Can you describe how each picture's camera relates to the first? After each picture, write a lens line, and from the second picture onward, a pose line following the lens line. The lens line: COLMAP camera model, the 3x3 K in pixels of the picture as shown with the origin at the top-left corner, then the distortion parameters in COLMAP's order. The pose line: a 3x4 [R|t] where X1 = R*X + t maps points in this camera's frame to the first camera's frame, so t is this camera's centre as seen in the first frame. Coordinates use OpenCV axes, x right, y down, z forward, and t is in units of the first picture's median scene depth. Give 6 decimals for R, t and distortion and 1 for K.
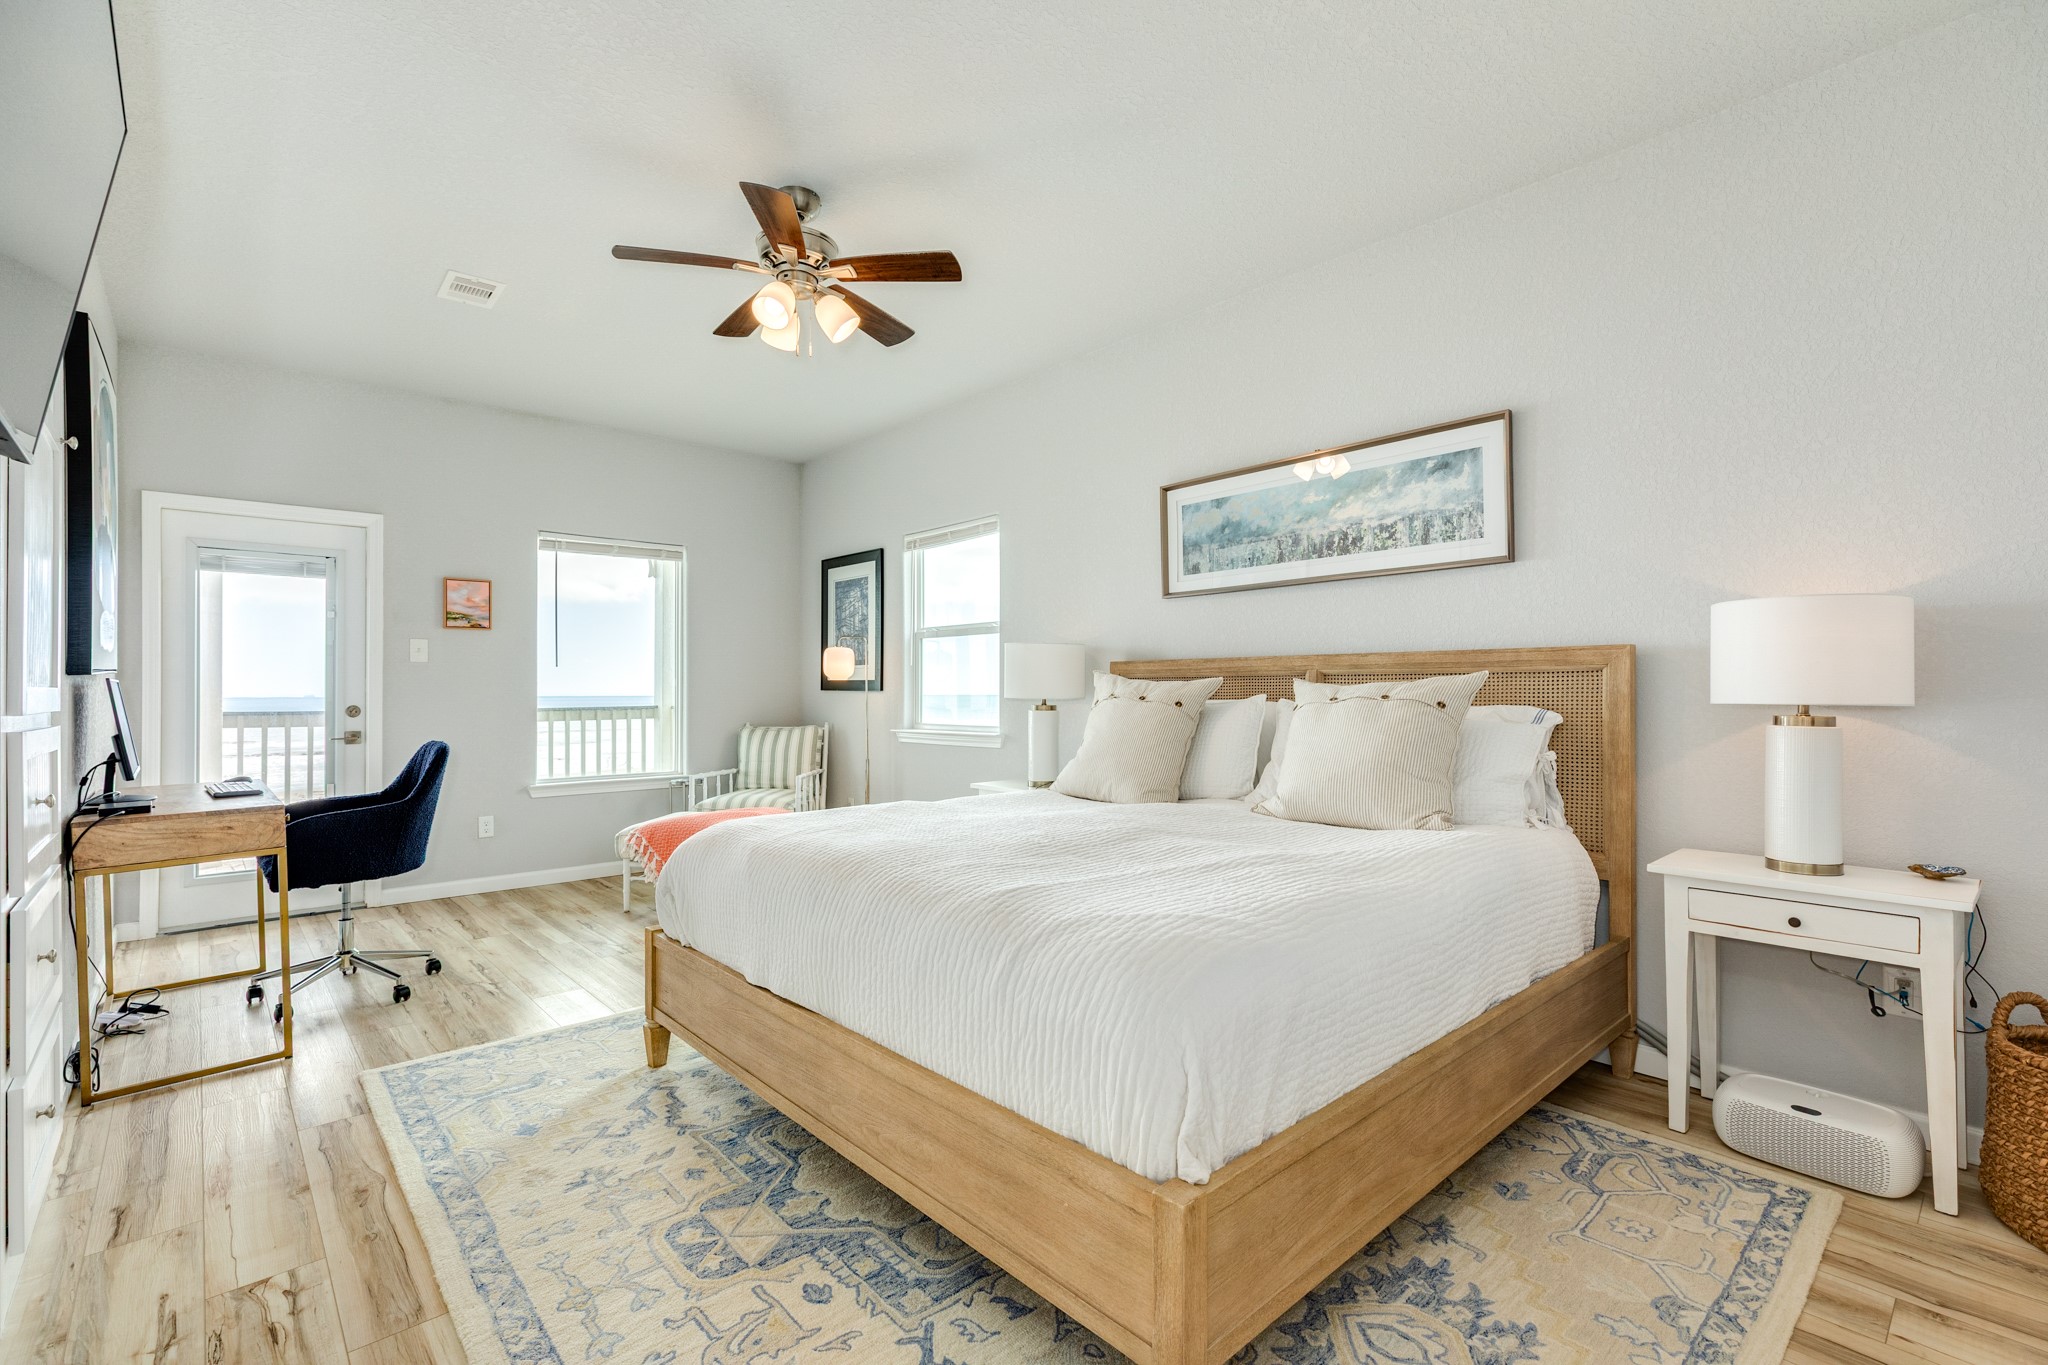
lens RADIAL K [[913.8, 0, 1022.9], [0, 913.8, 686.2], [0, 0, 1]] dist [0.001772, 0.000863]
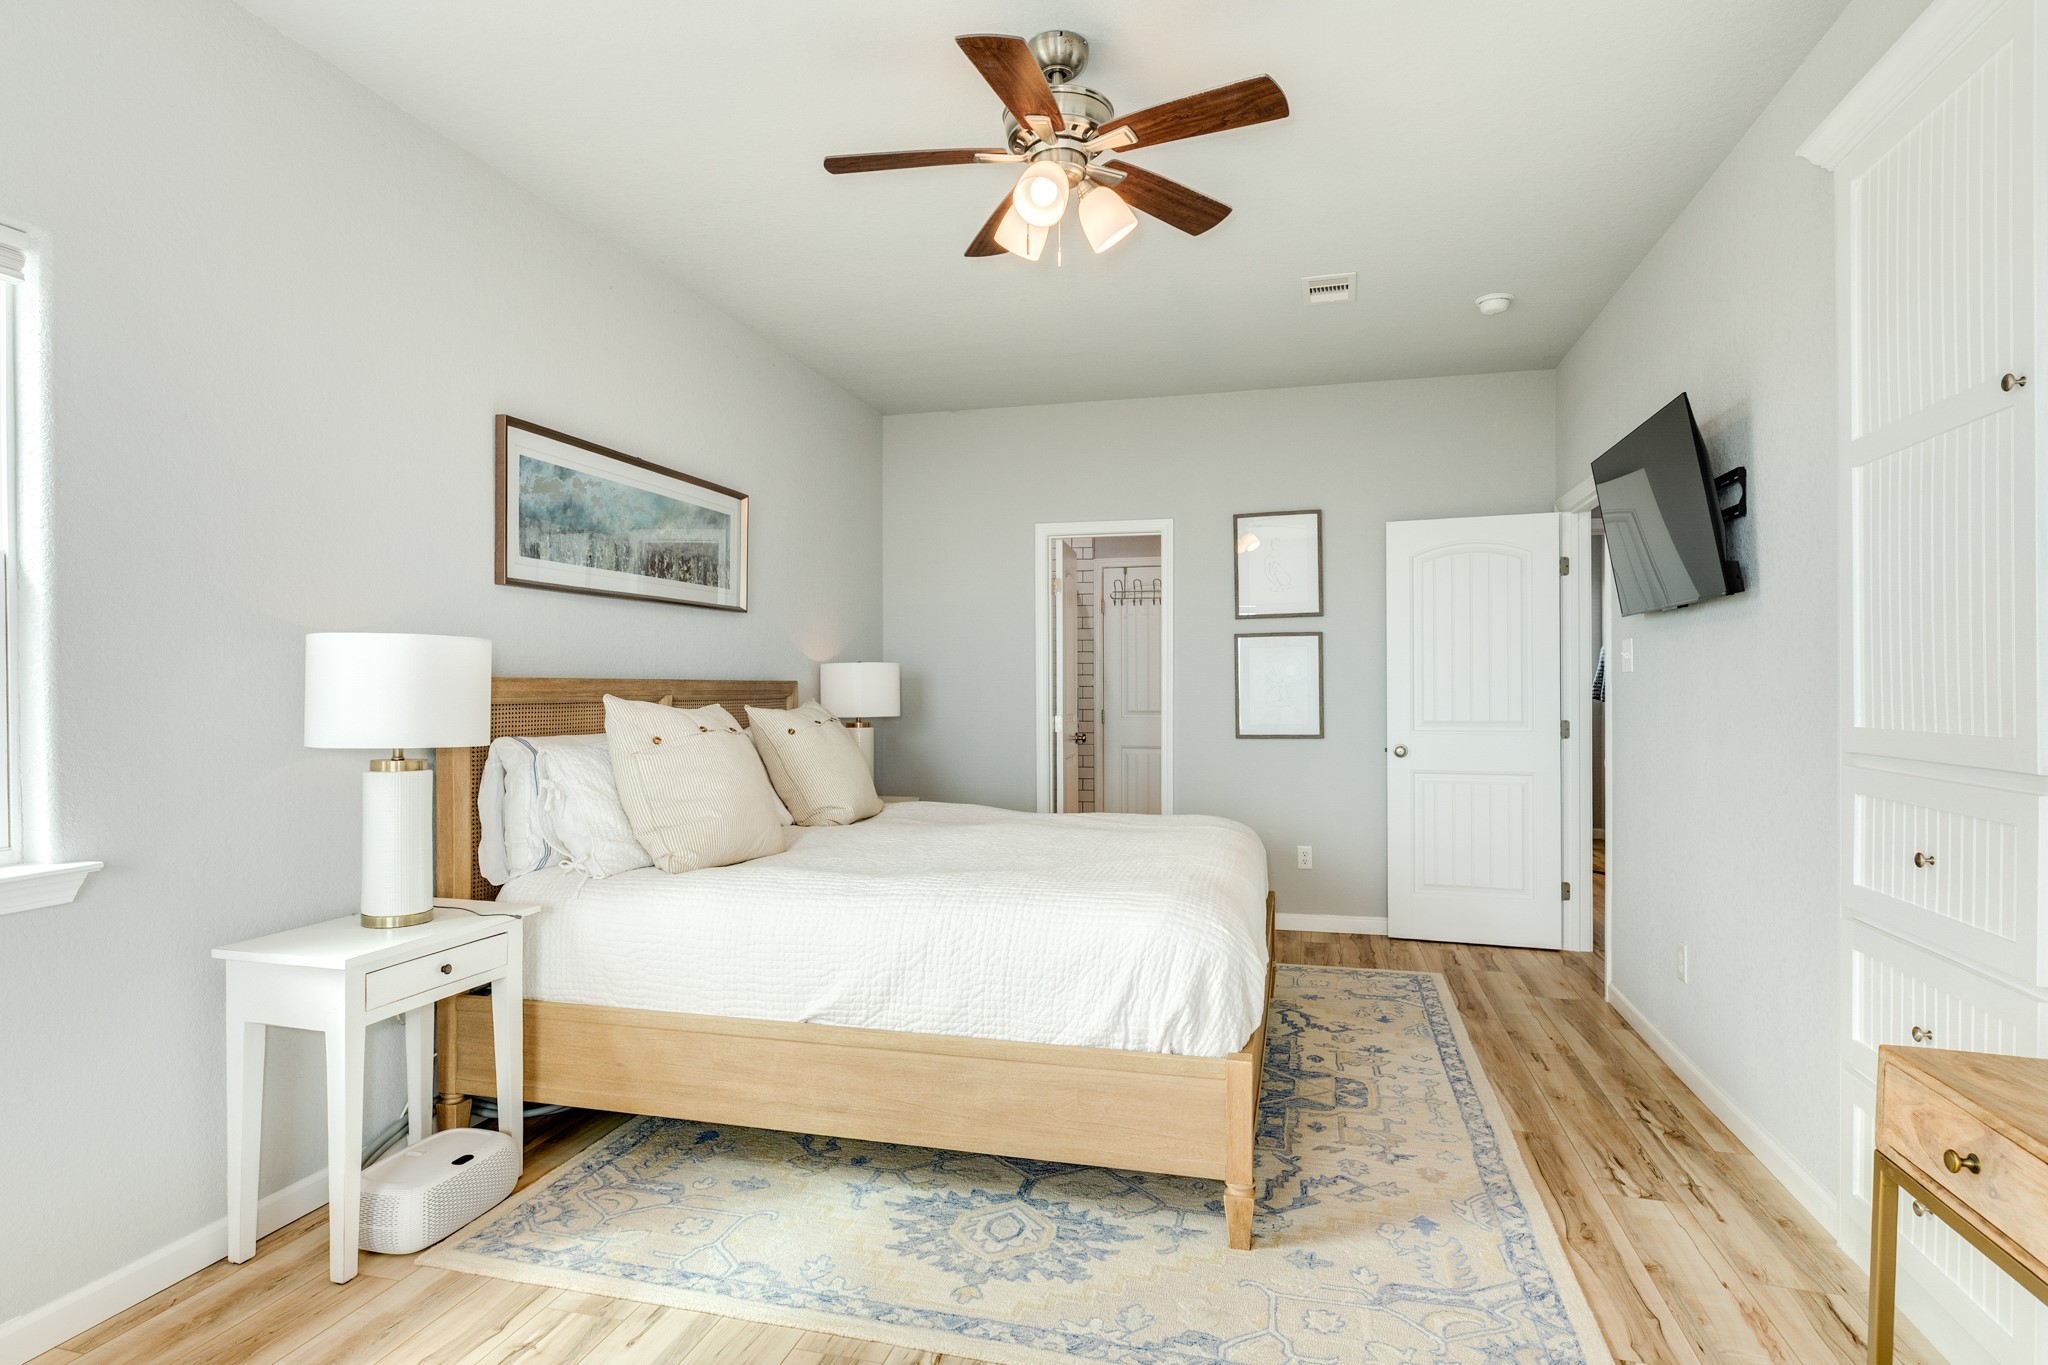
lens RADIAL K [[1094.1, 0, 1014.9], [0, 1094.1, 691.1], [0, 0, 1]] dist [0.003491, -0.001105]
pose [[-0.547218, -0.000290, 0.836990, -0.835005], [-0.001423, 0.999999, -0.000584, -0.022060], [-0.836989, -0.001510, -0.547218, 1.317270]]
